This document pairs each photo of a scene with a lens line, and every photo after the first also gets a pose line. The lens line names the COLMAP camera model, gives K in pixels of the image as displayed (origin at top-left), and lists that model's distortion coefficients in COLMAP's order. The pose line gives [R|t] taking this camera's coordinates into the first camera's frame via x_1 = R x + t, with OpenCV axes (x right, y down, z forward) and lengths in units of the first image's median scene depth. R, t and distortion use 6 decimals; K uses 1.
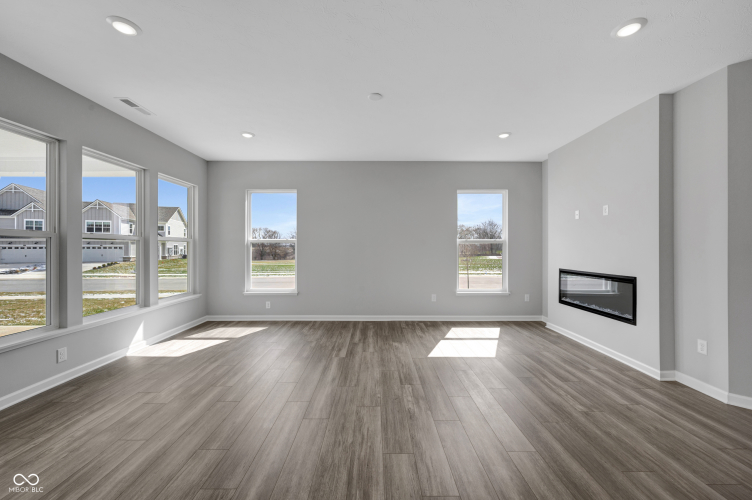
lens RADIAL K [[298.8, 0, 376.0], [0, 298.8, 250.0], [0, 0, 1]] dist [-0.001812, -0.000282]
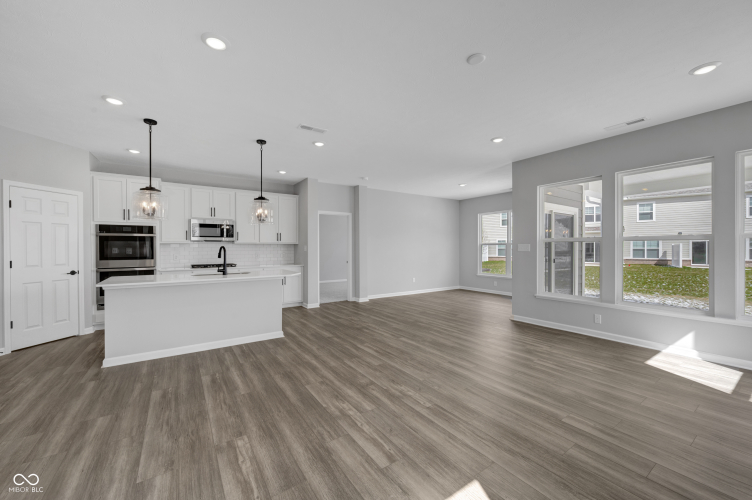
lens RADIAL K [[295.2, 0, 376.0], [0, 295.2, 250.0], [0, 0, 1]] dist [0.000322, -0.000156]
pose [[-0.833106, 0.004208, -0.553097, 0.706121], [-0.002481, 0.999933, 0.011344, -0.011696], [0.553108, 0.010823, -0.833039, 1.616983]]
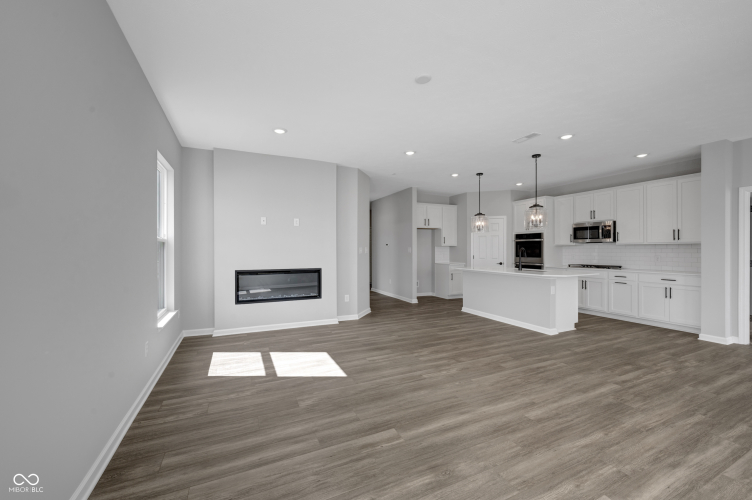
lens RADIAL K [[295.2, 0, 376.0], [0, 295.2, 250.0], [0, 0, 1]] dist [0.000322, -0.000156]
pose [[-0.418837, -0.002475, 0.908058, -0.793071], [0.005737, 0.999969, 0.005372, -0.014791], [-0.908043, 0.007460, -0.418810, 1.597029]]
